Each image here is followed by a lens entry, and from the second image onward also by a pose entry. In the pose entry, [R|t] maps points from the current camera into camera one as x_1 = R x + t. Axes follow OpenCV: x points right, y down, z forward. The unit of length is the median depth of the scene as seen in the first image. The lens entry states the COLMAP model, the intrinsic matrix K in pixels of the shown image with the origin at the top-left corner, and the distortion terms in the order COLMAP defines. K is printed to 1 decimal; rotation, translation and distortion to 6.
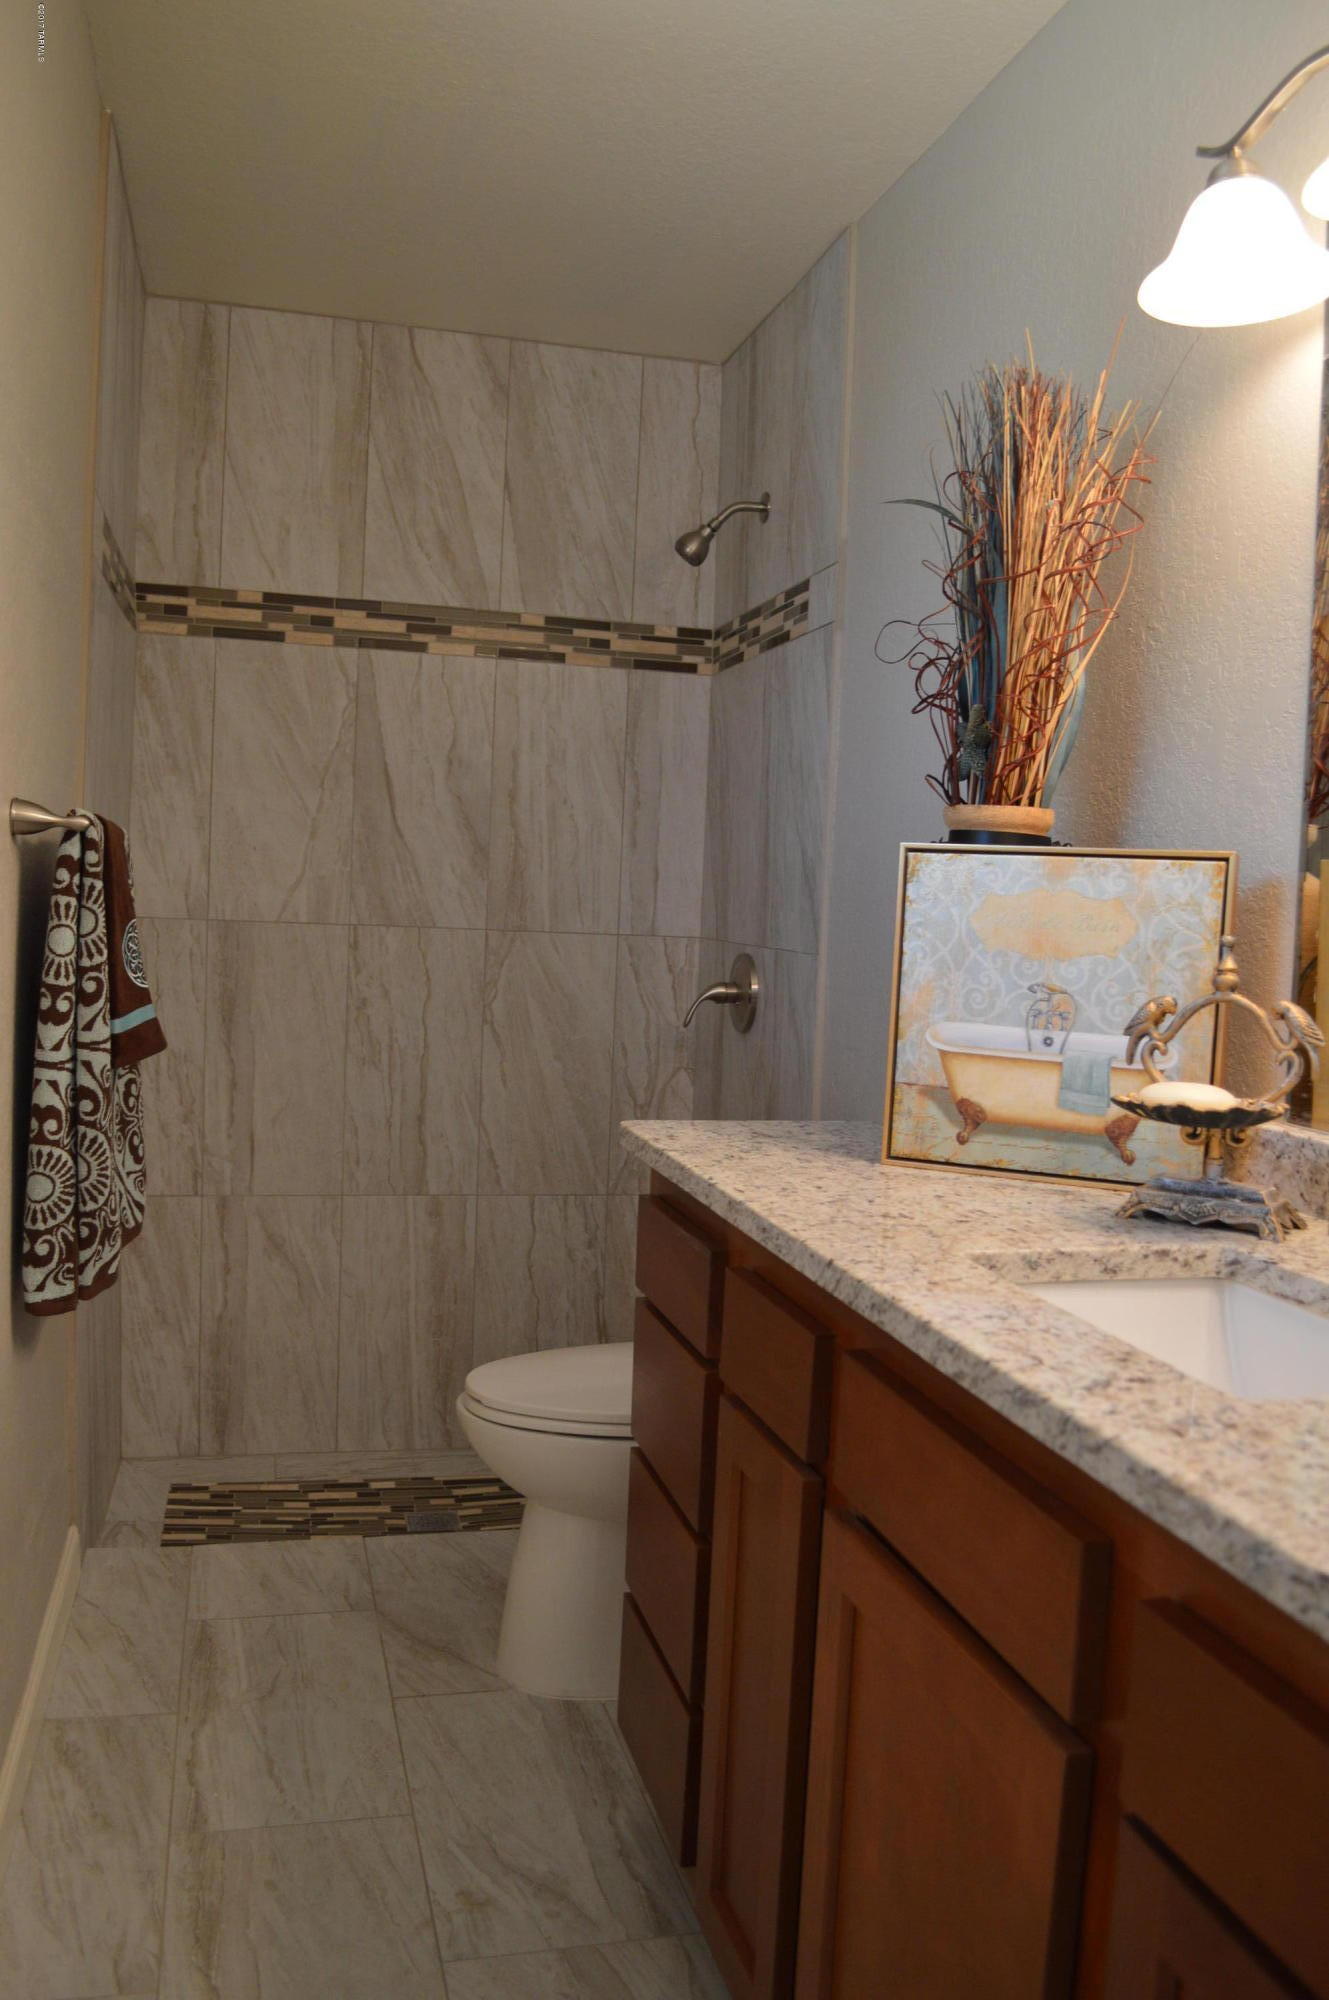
lens RADIAL K [[1592.5, 0, 664.5], [0, 1592.5, 1000.0], [0, 0, 1]] dist [-0.083923, 0.014095]
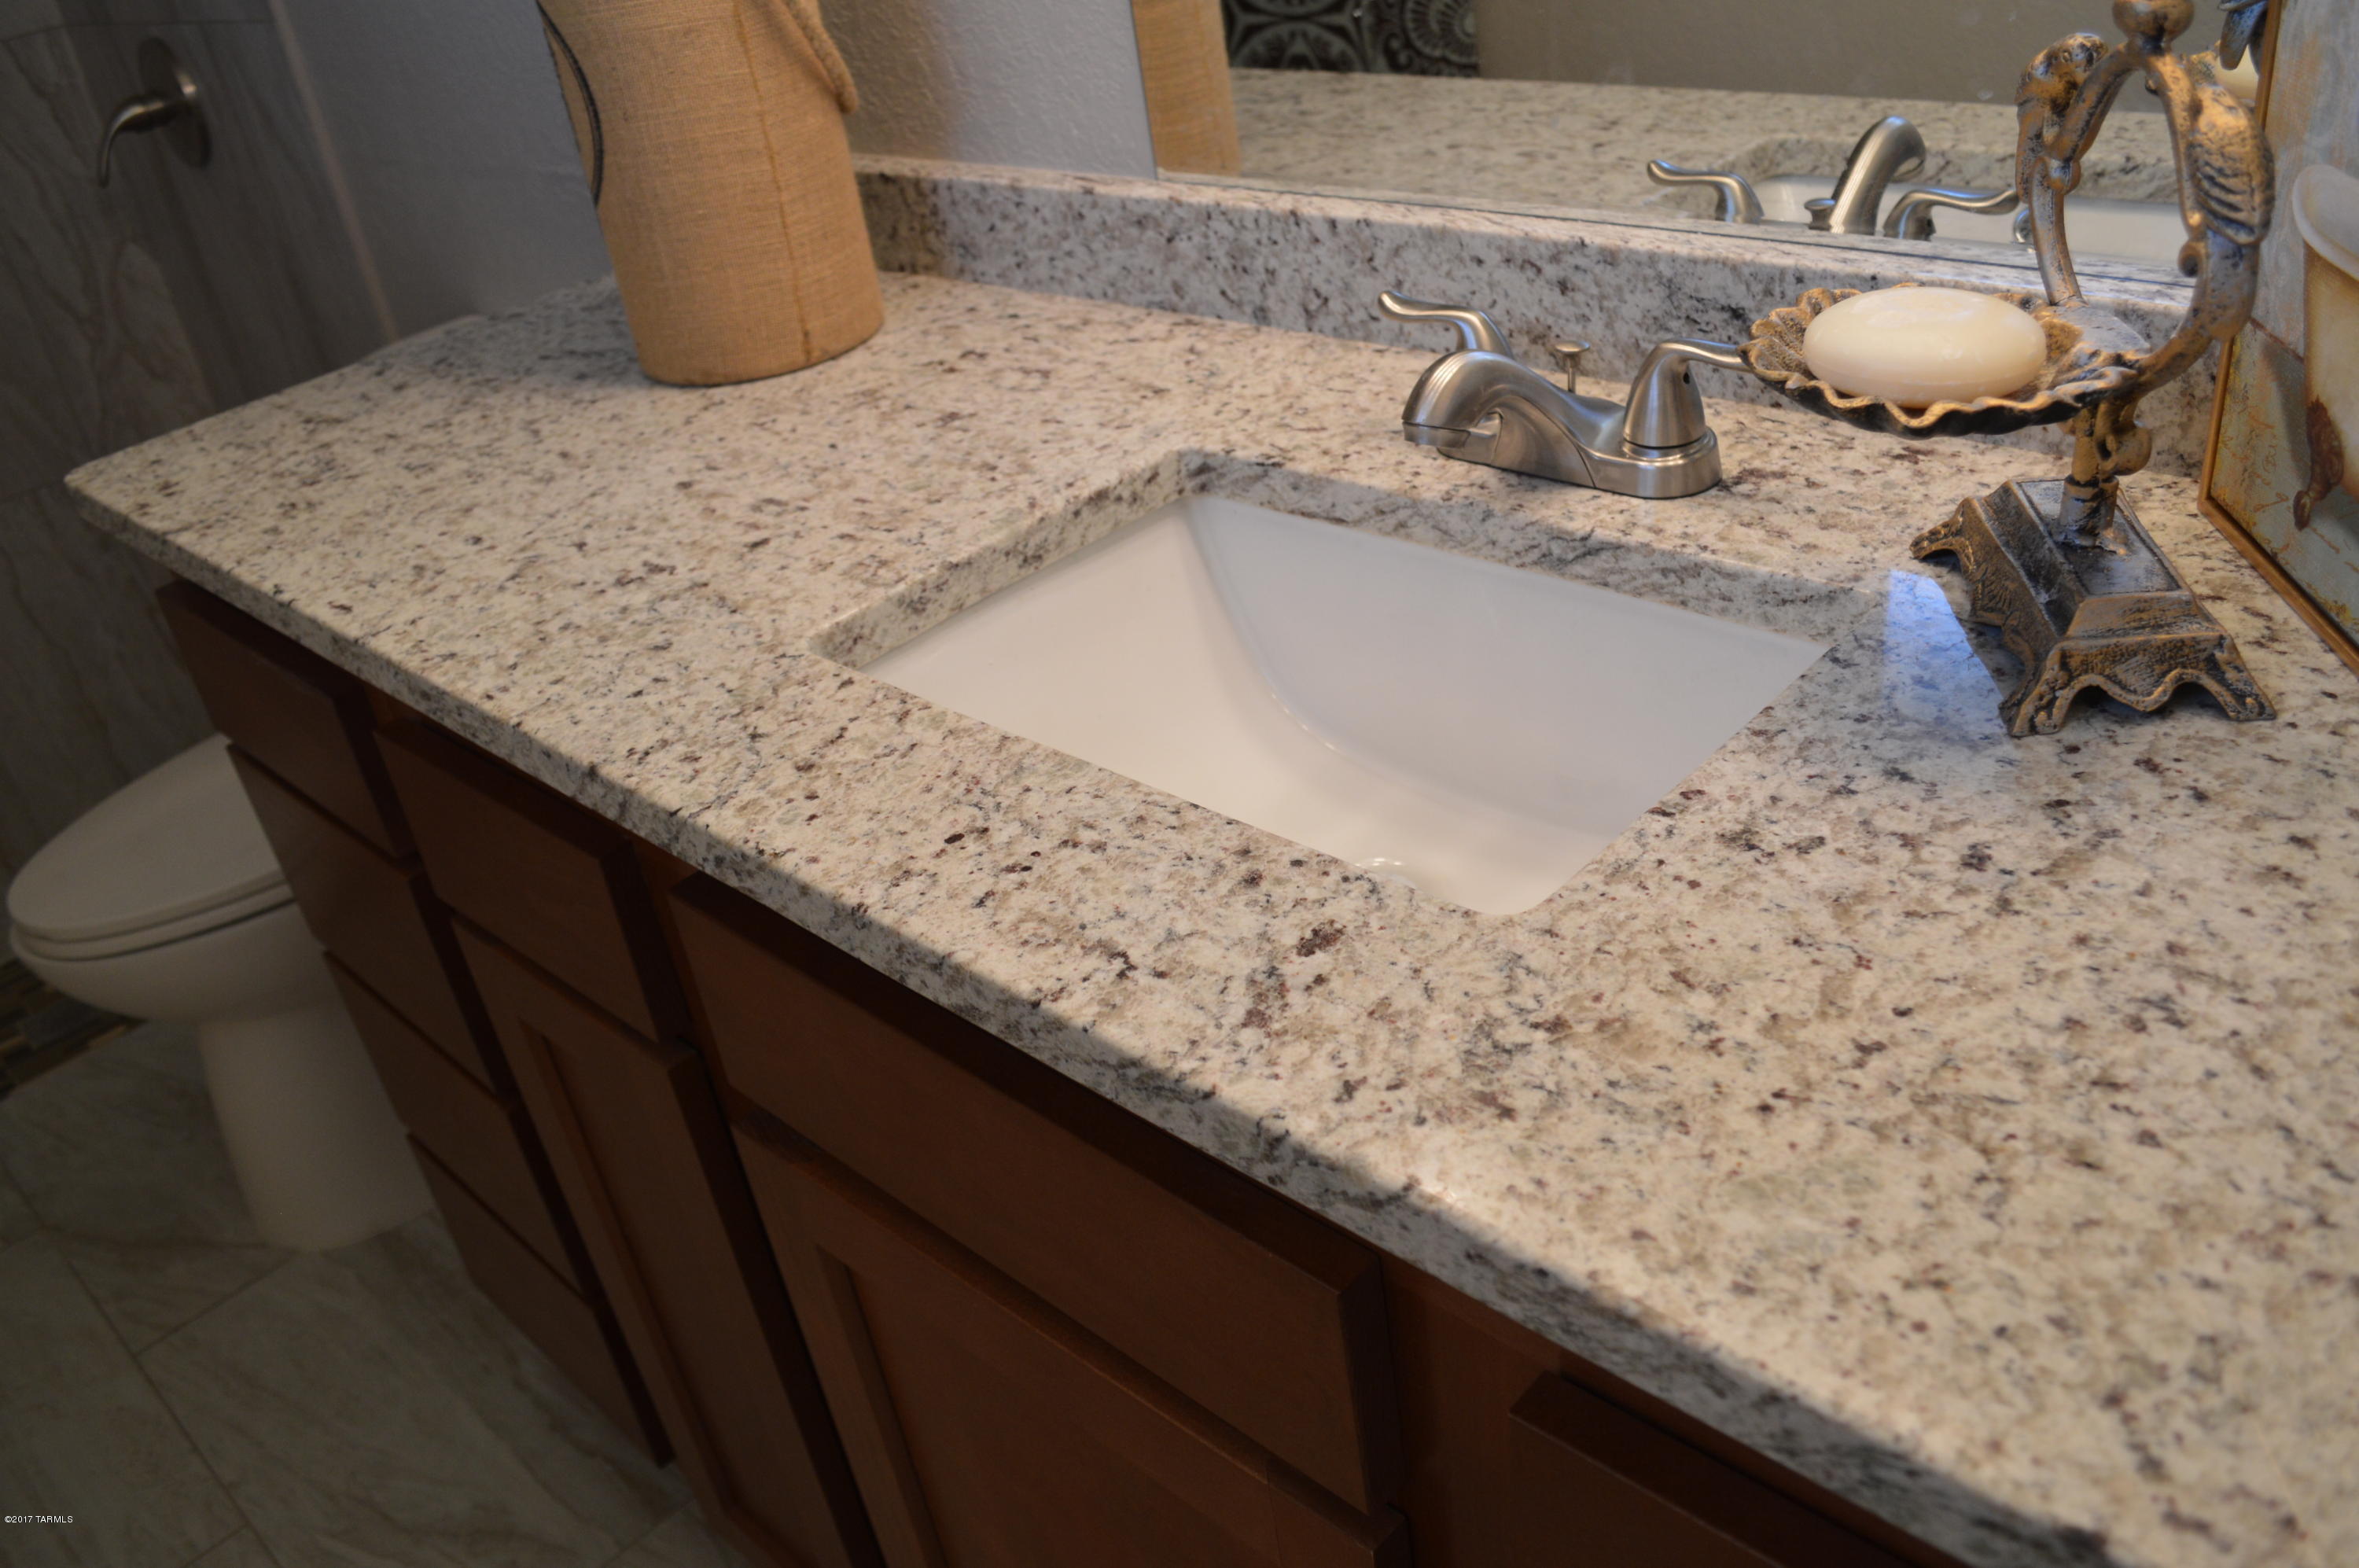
lens RADIAL K [[1878.3, 0, 1179.5], [0, 1878.3, 784.0], [0, 0, 1]] dist [-0.083923, 0.014095]
pose [[0.840357, -0.403643, 0.361763, 0.040731], [0.207598, 0.856207, 0.473089, -0.078403], [-0.500703, -0.322462, 0.803315, 0.383889]]
